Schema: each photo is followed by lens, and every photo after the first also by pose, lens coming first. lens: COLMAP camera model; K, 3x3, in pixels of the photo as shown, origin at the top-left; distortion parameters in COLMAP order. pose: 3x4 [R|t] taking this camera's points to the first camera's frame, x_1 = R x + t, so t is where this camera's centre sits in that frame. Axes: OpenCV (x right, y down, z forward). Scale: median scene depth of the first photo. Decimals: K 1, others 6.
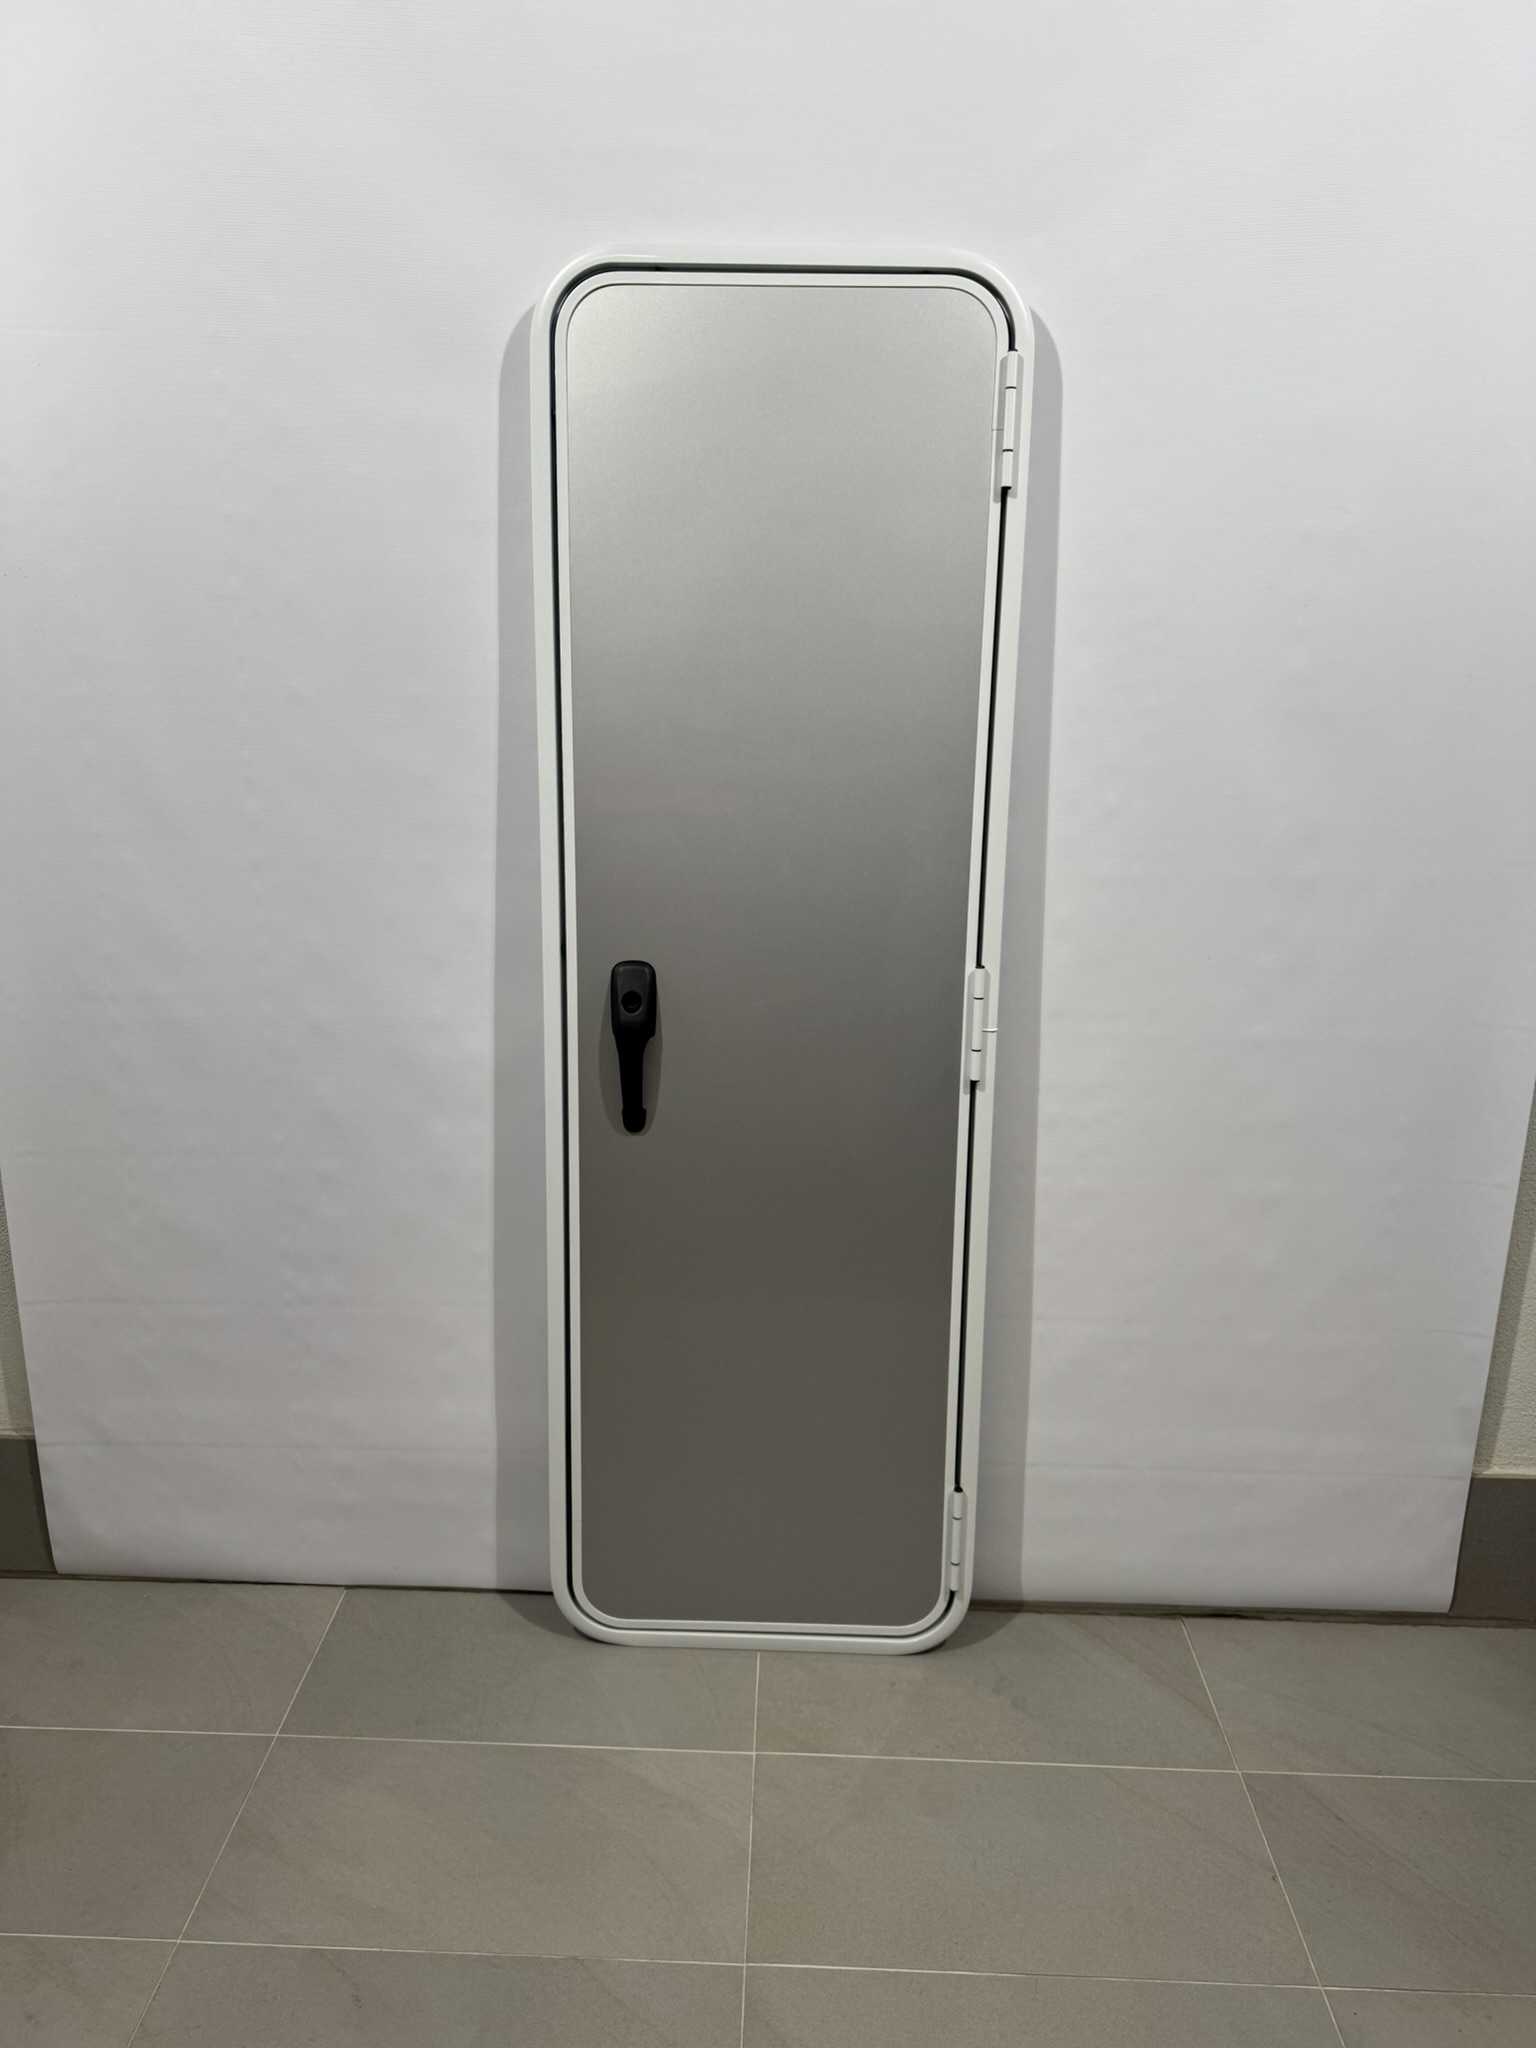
lens RADIAL K [[1432.3, 0, 768.0], [0, 1432.3, 1024.0], [0, 0, 1]] dist [-0.009467, -0.002333]
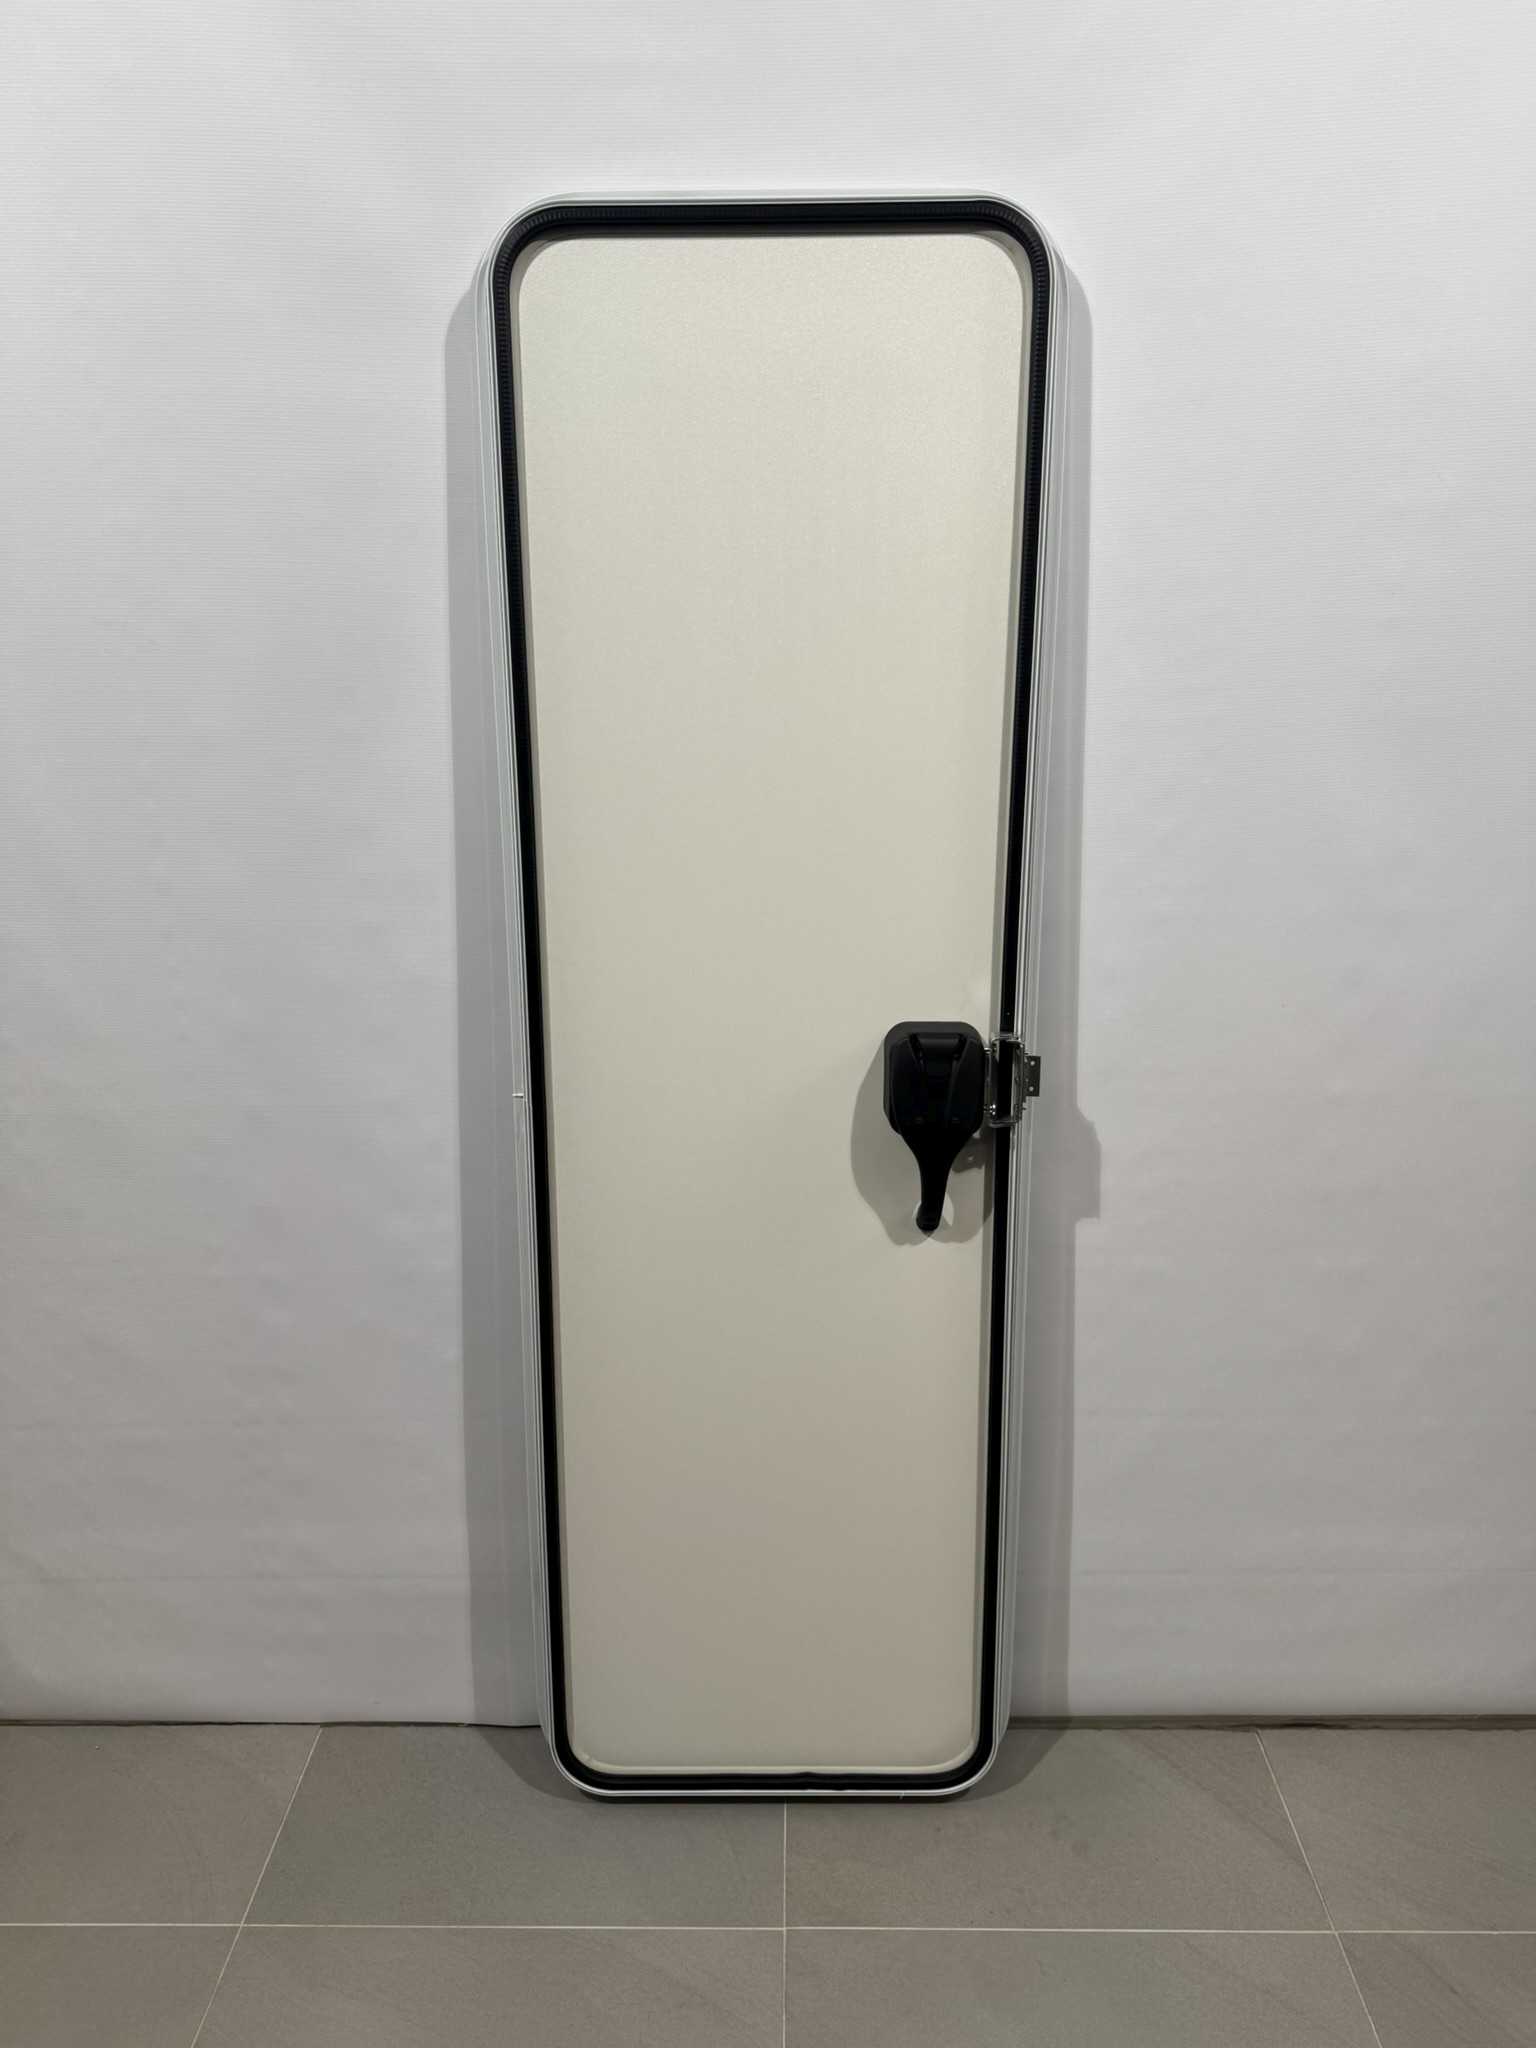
lens RADIAL K [[1432.3, 0, 768.0], [0, 1432.3, 1024.0], [0, 0, 1]] dist [-0.009467, -0.002333]
pose [[0.999404, -0.034515, -0.000645, -0.000041], [0.034511, 0.998500, 0.042508, -0.078265], [-0.000823, -0.042505, 0.999096, 0.133847]]
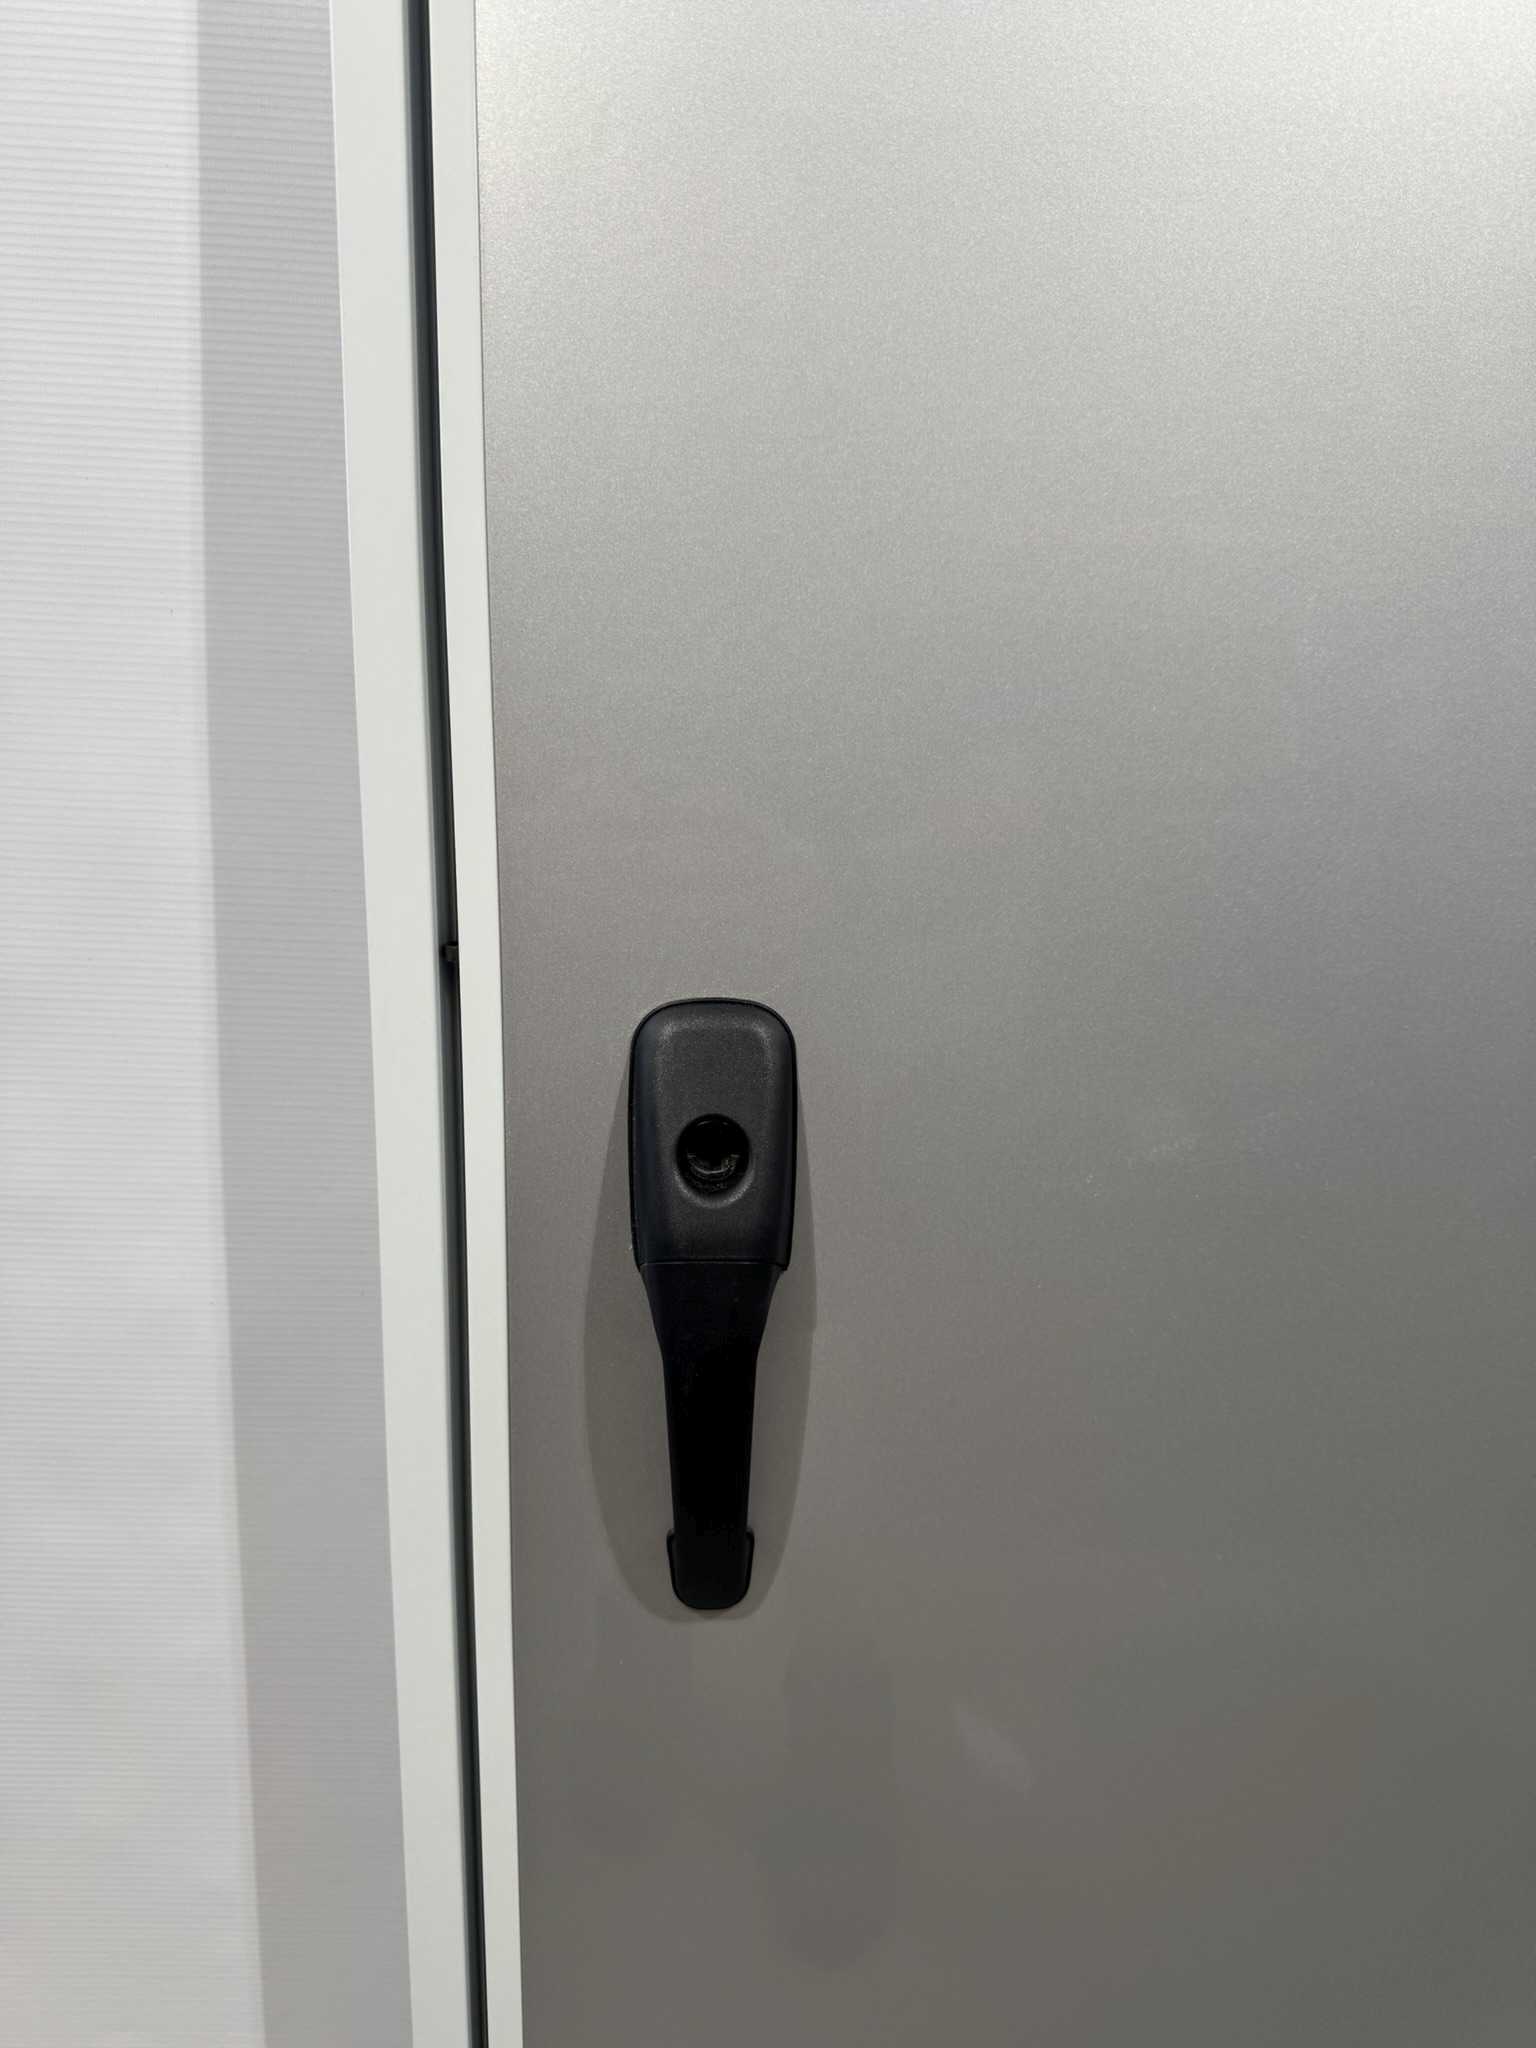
lens RADIAL K [[1432.3, 0, 768.0], [0, 1432.3, 1024.0], [0, 0, 1]] dist [-0.009467, -0.002333]
pose [[0.997746, -0.018138, 0.064611, -0.092720], [0.018268, 0.999832, -0.001421, -0.035713], [-0.064574, 0.002598, 0.997910, 0.676167]]
